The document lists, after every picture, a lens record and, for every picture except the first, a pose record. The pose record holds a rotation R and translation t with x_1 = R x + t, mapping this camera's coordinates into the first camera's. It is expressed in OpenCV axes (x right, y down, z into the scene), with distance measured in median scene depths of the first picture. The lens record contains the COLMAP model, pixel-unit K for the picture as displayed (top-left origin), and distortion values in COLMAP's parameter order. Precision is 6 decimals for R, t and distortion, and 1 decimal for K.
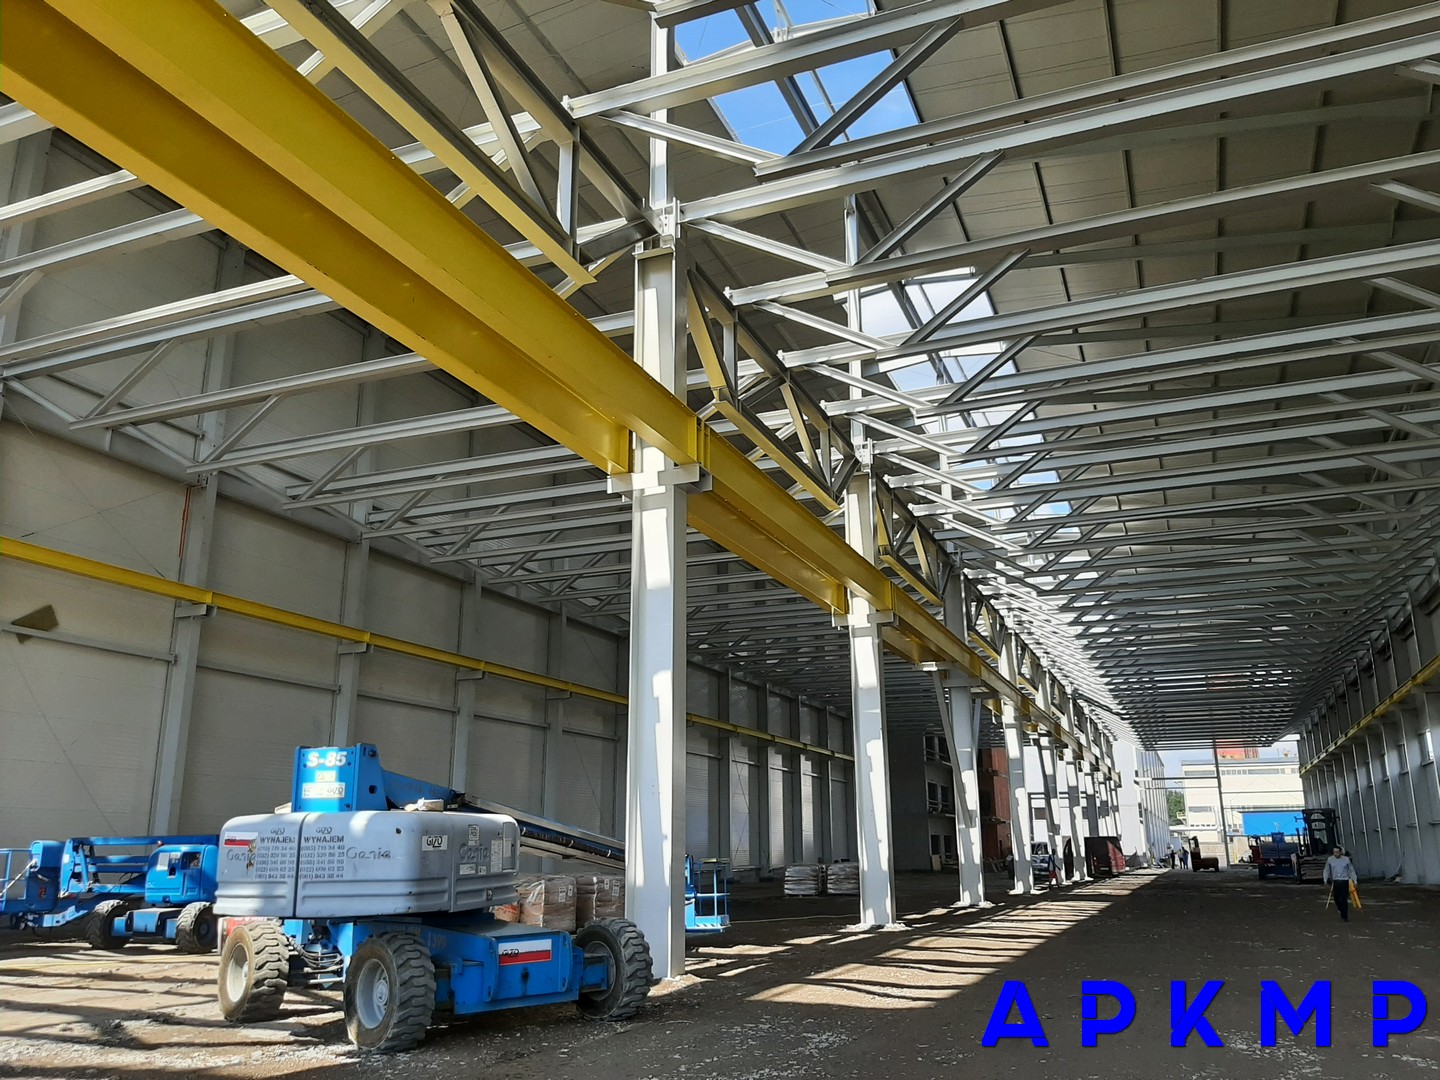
lens RADIAL K [[1118.7, 0, 720.0], [0, 1118.7, 540.0], [0, 0, 1]] dist [0.084067, -0.159698]
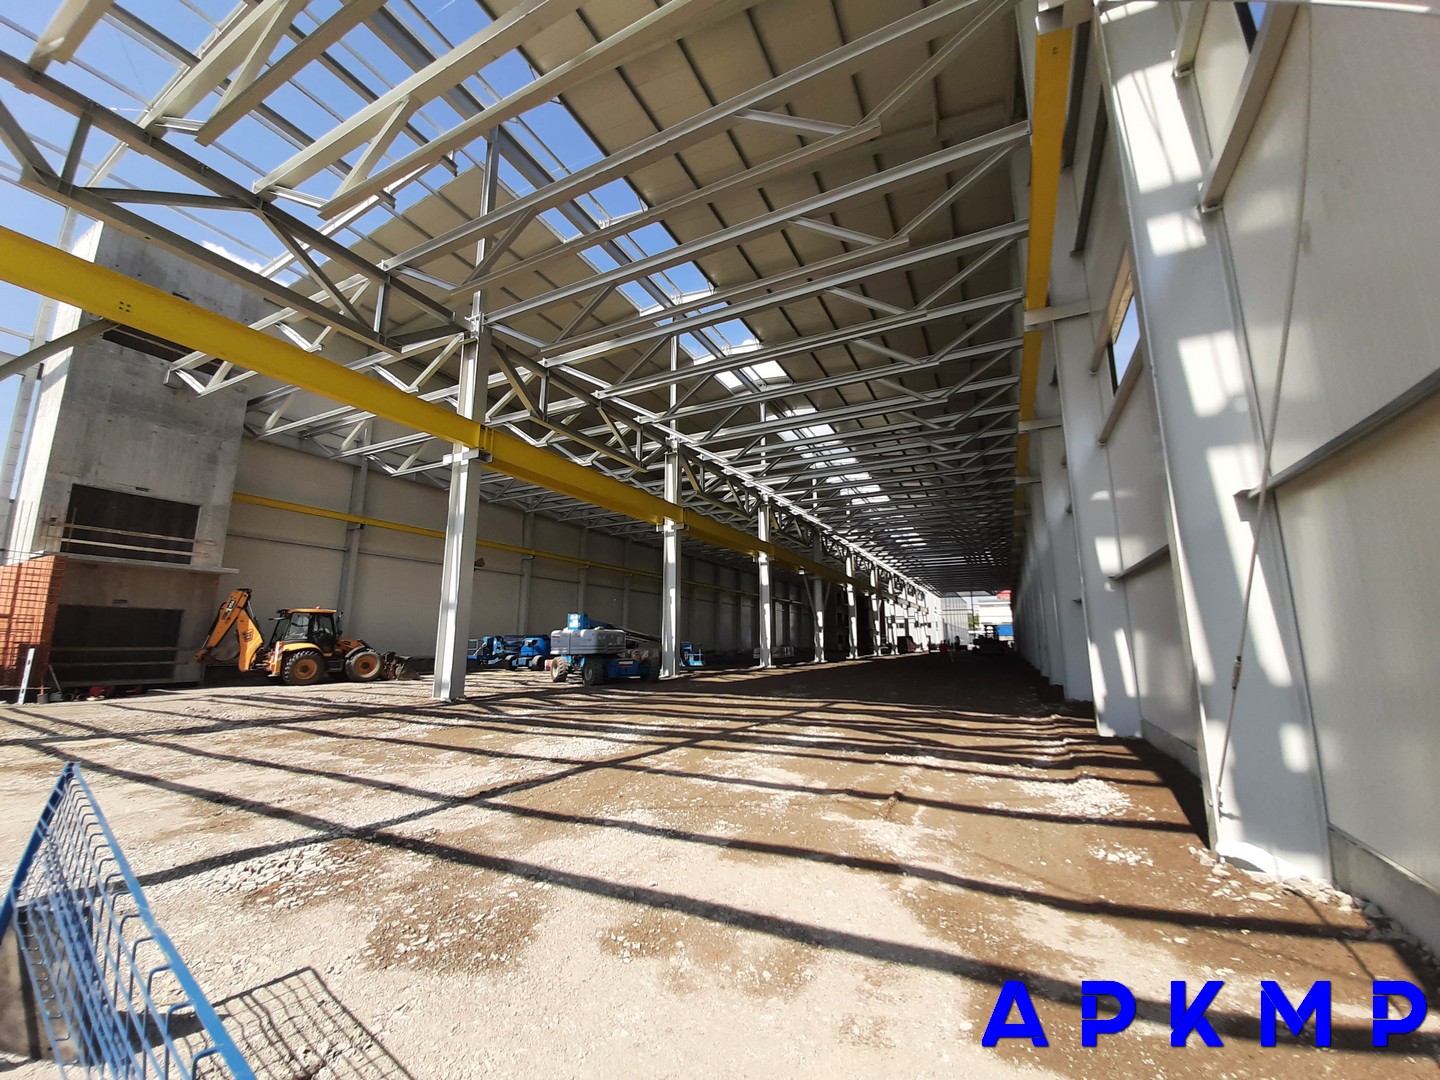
lens RADIAL K [[569.1, 0, 726.8], [0, 569.1, 544.1], [0, 0, 1]] dist [0.000888, -0.000199]
pose [[0.997262, -0.009986, -0.073277, 0.184636], [0.017057, 0.995185, 0.096520, -0.134848], [0.071960, -0.097506, 0.992630, -0.511693]]
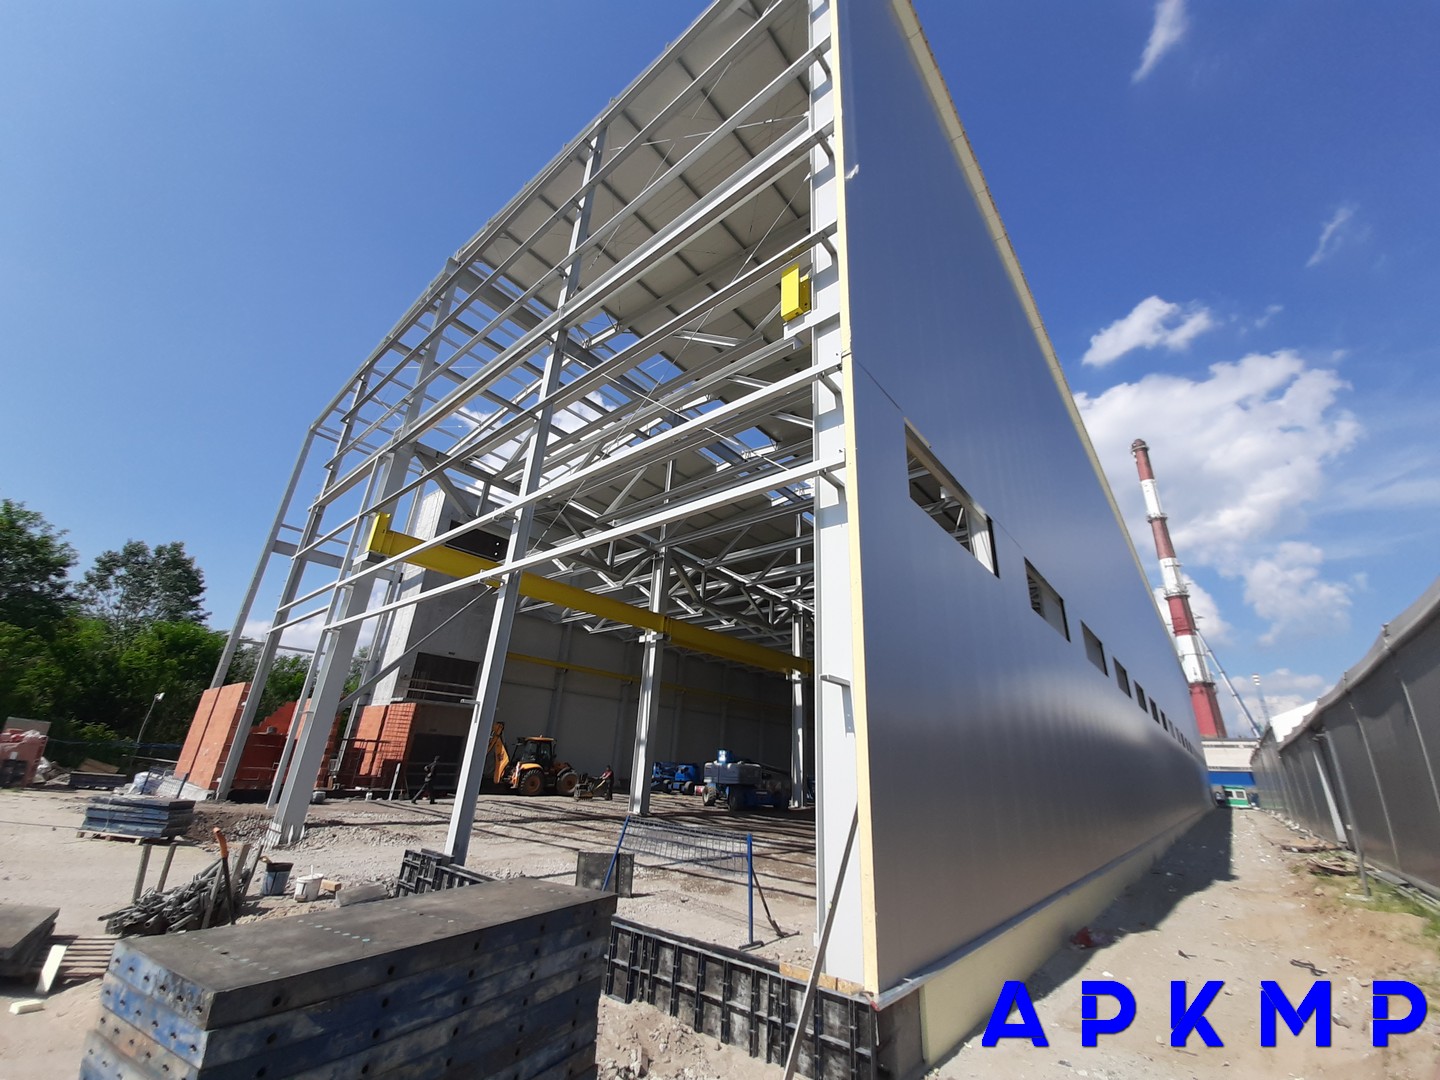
lens RADIAL K [[569.1, 0, 726.8], [0, 569.1, 544.1], [0, 0, 1]] dist [0.000888, -0.000199]
pose [[0.953081, -0.062558, -0.296181, 0.270257], [0.029640, 0.992997, -0.114358, -0.245041], [0.301261, 0.100214, 0.948261, -0.842267]]
